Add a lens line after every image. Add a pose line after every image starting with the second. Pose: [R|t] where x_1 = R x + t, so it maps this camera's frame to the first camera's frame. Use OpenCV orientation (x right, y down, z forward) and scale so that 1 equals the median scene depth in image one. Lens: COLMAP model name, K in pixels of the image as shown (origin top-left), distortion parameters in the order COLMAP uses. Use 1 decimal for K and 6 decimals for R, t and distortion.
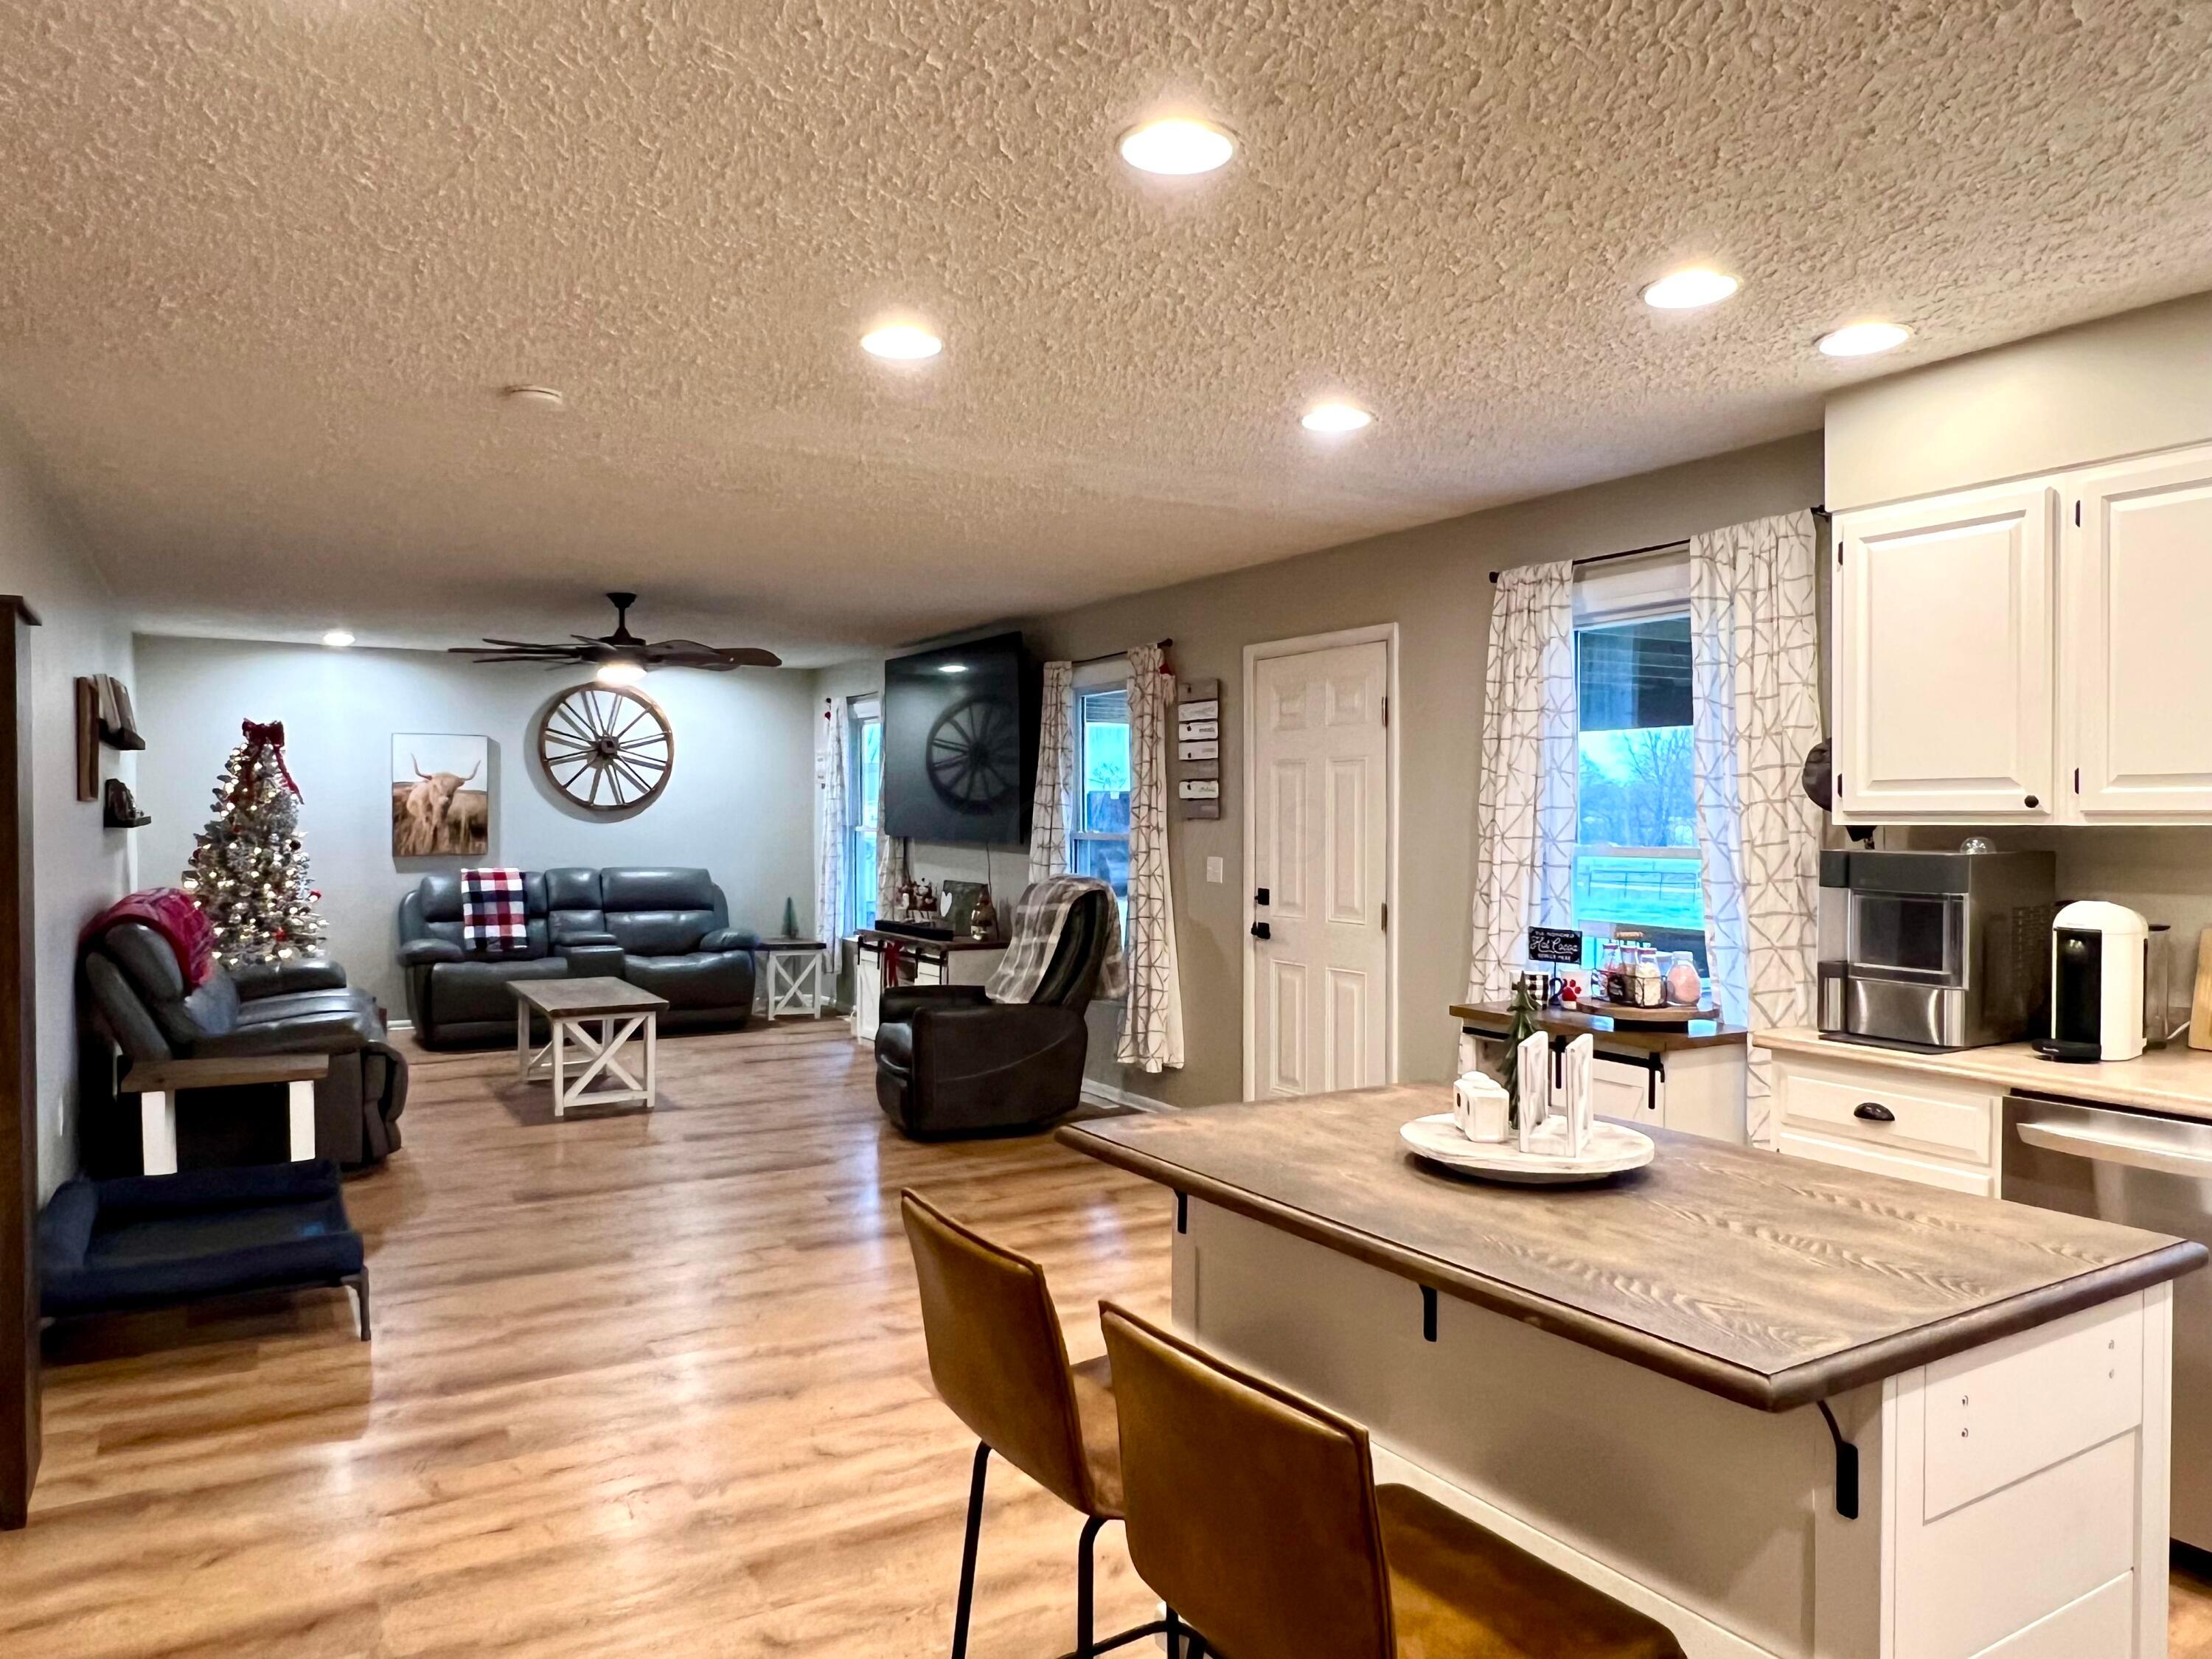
lens RADIAL K [[1492.5, 0, 1108.8], [0, 1492.5, 829.1], [0, 0, 1]] dist [0.002087, 0.000172]
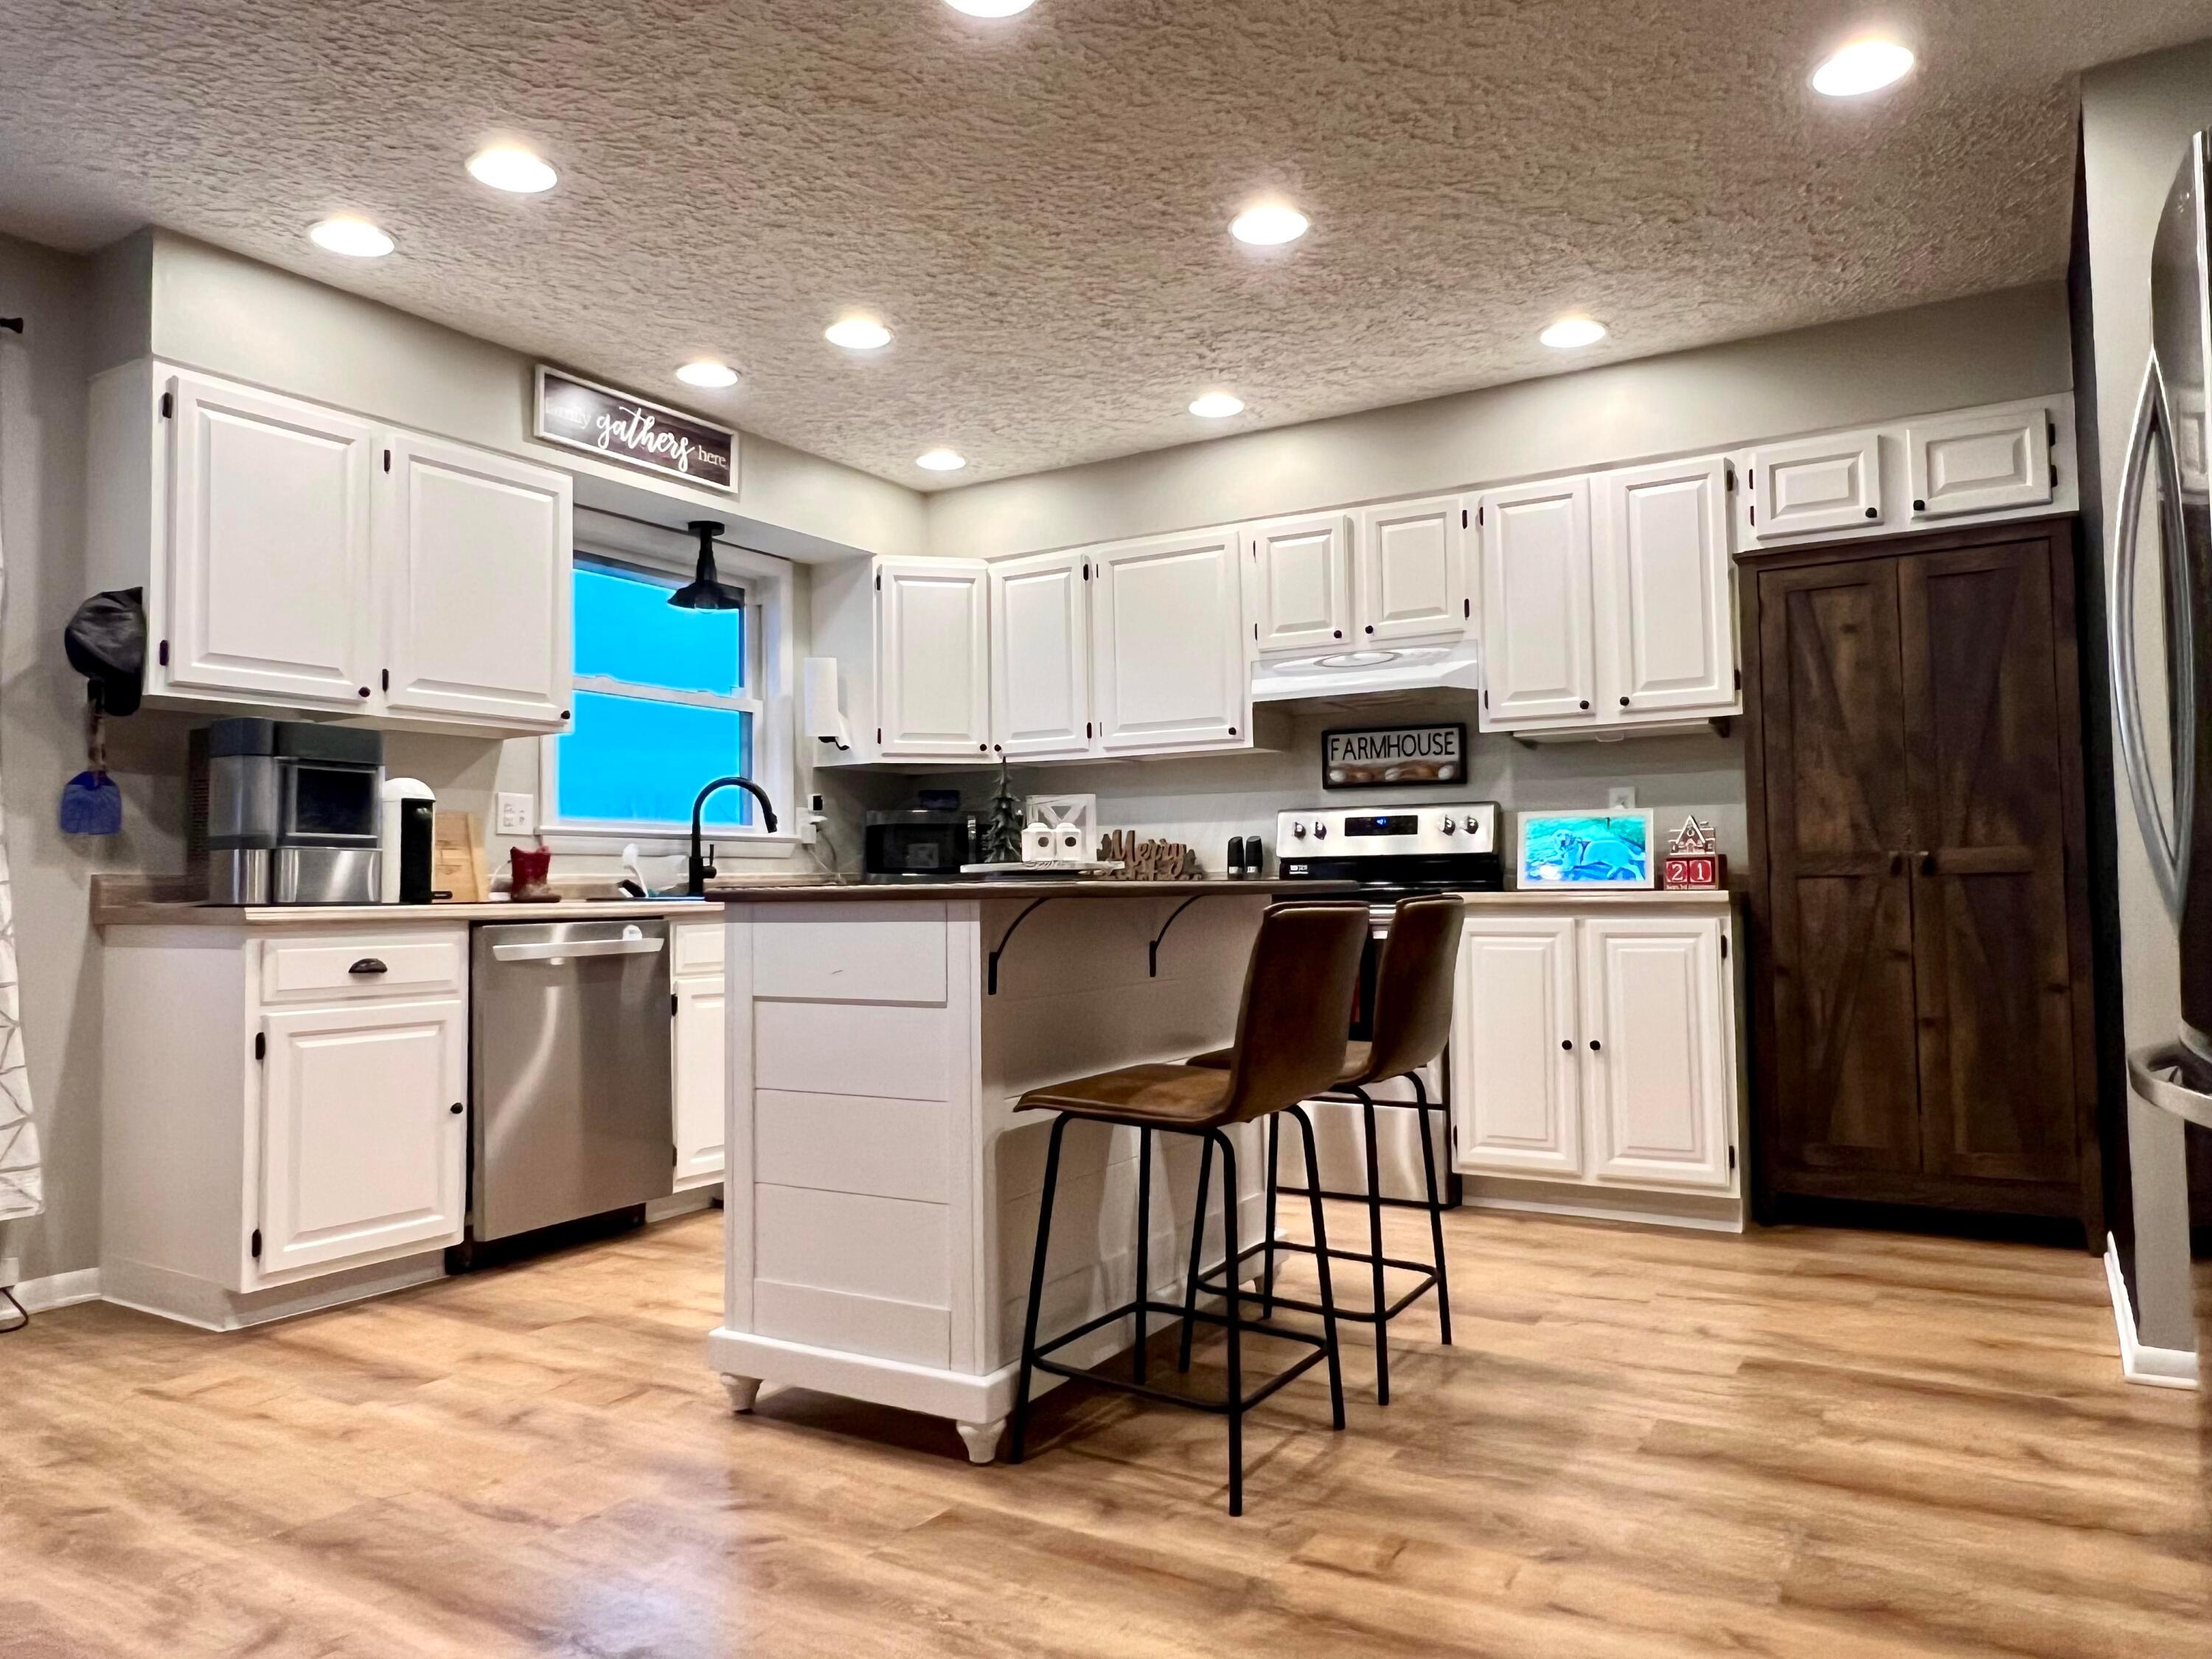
lens RADIAL K [[1492.5, 0, 1089.5], [0, 1492.5, 822.6], [0, 0, 1]] dist [0.002087, 0.000172]
pose [[-0.463154, 0.047890, 0.884983, -0.640417], [0.024133, 0.998850, -0.041422, 0.138732], [-0.885949, 0.002173, -0.463777, 1.006764]]
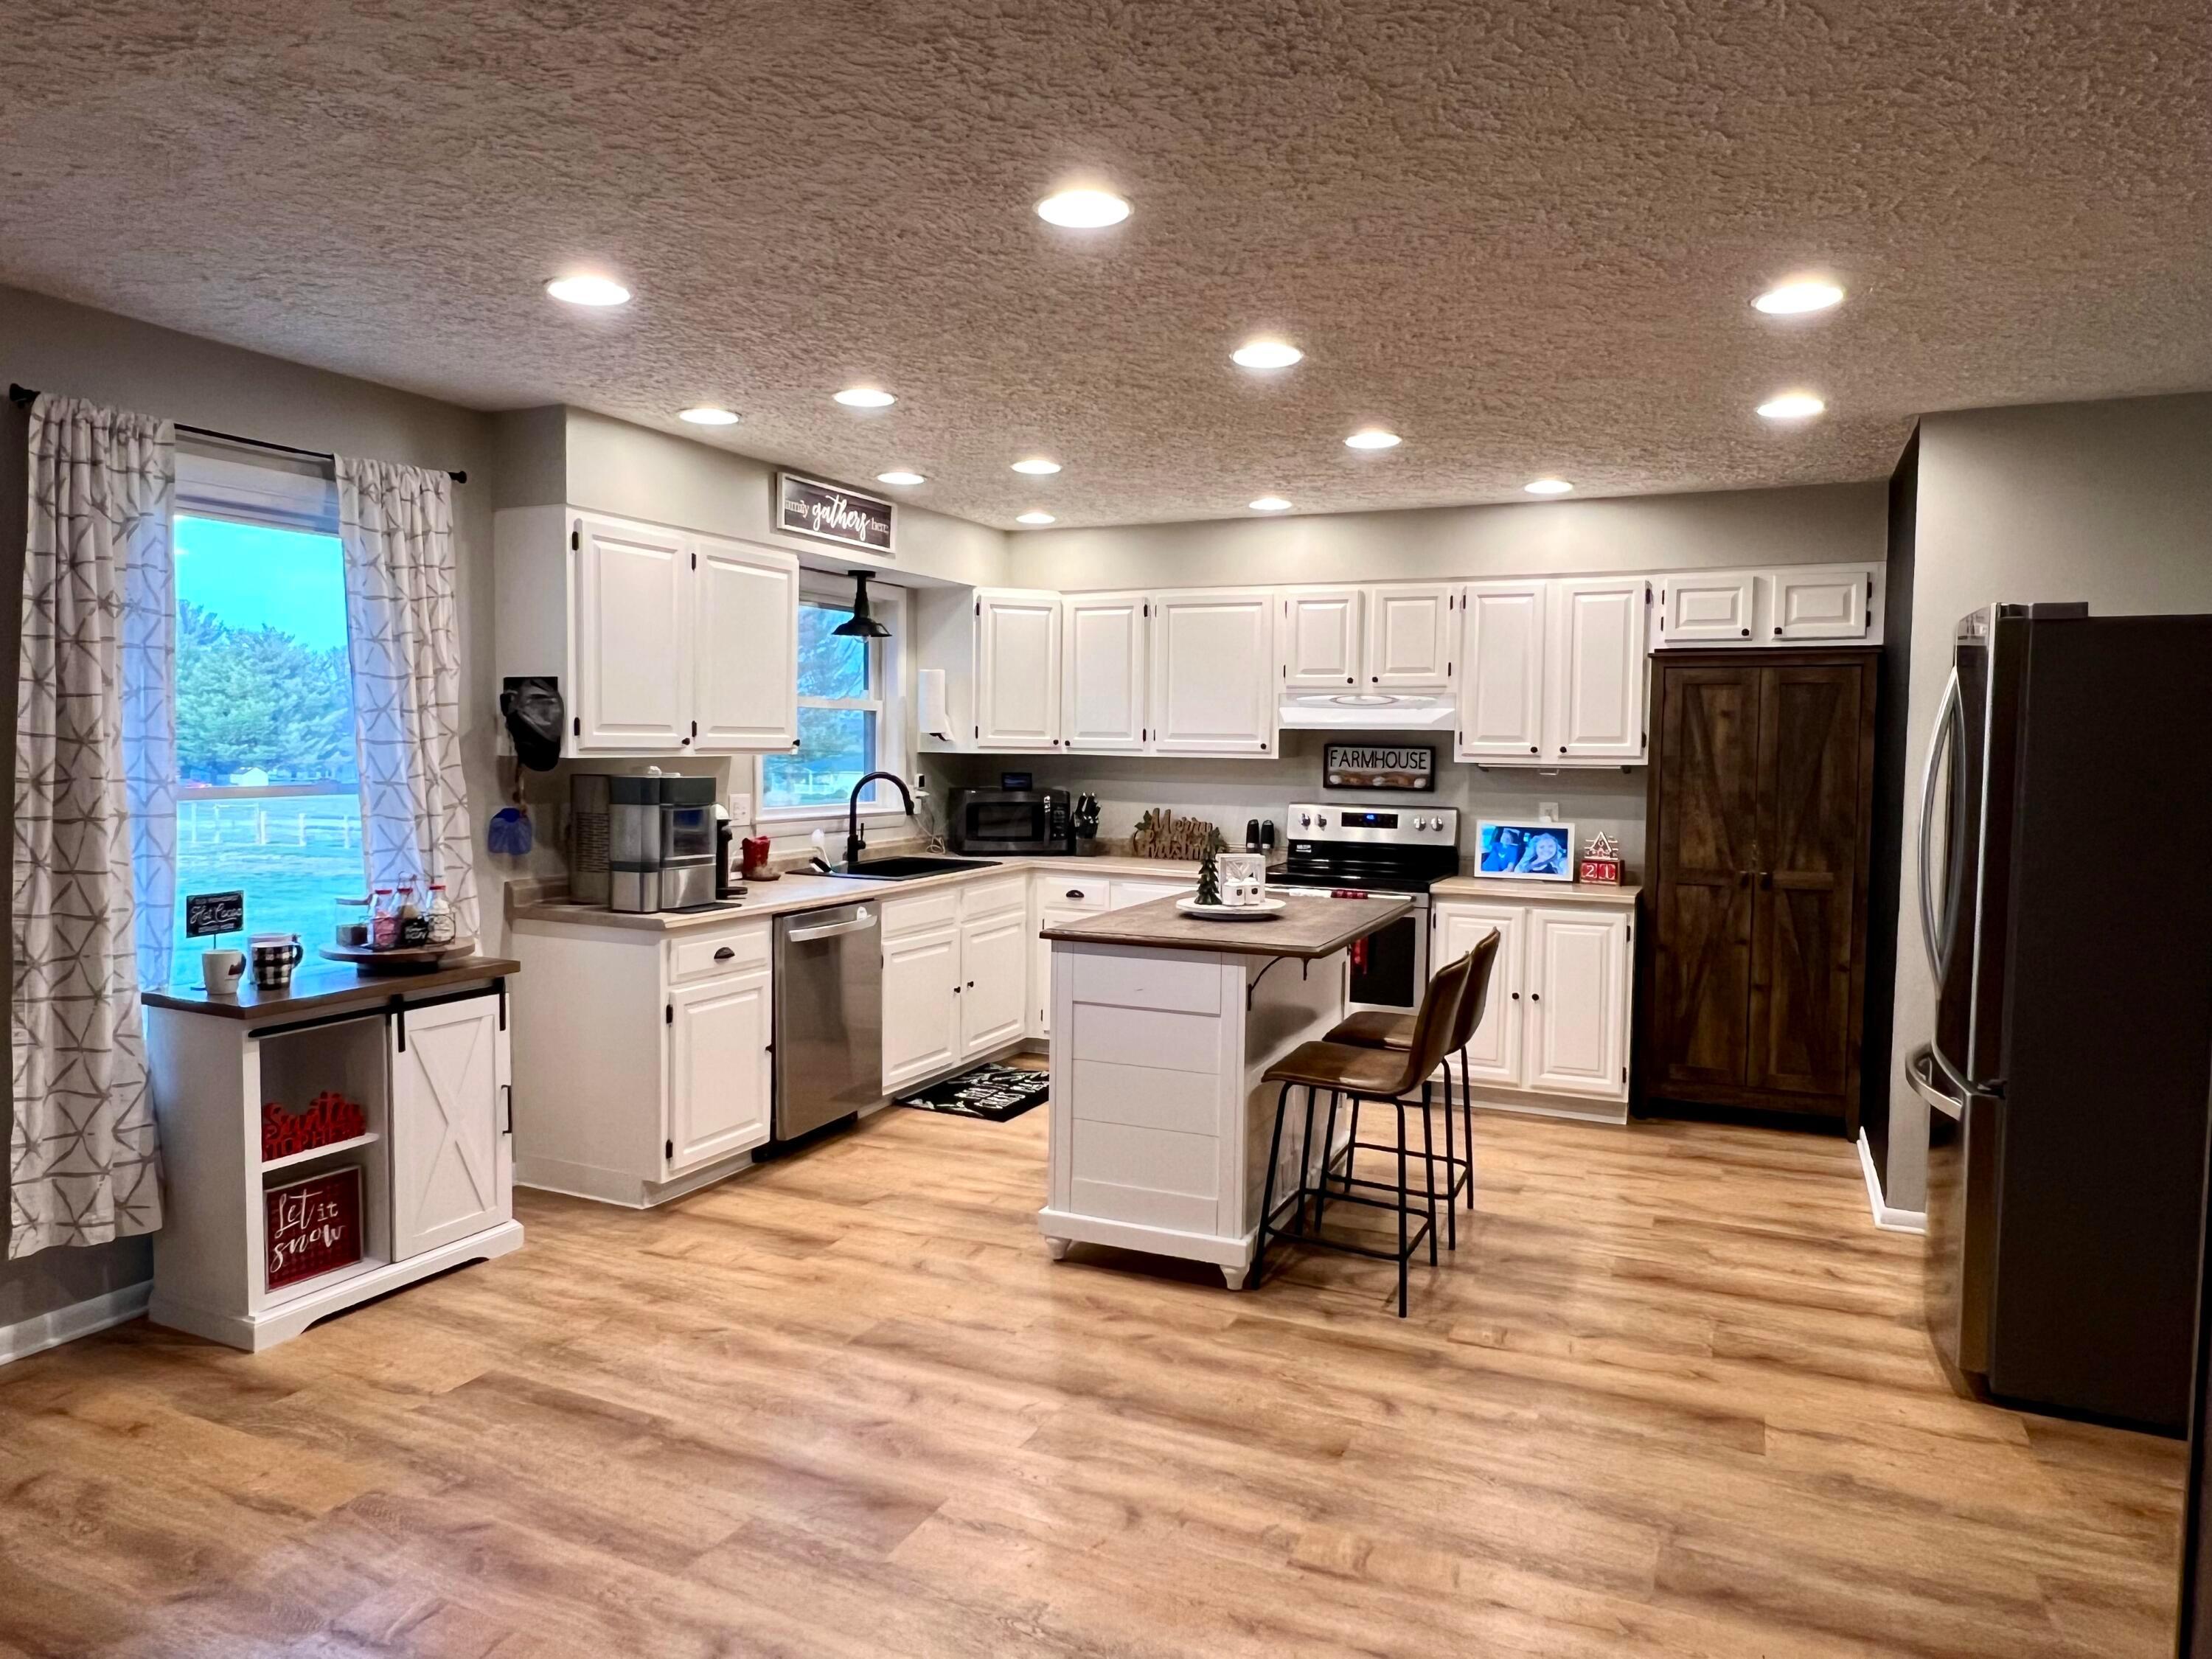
lens RADIAL K [[1417.9, 0, 1083.5], [0, 1417.9, 826.6], [0, 0, 1]] dist [0.010023, -0.008937]
pose [[-0.562149, -0.053616, 0.825296, -0.811075], [-0.001758, 0.997972, 0.063637, -0.024714], [-0.827034, 0.034323, -0.561103, 1.443114]]
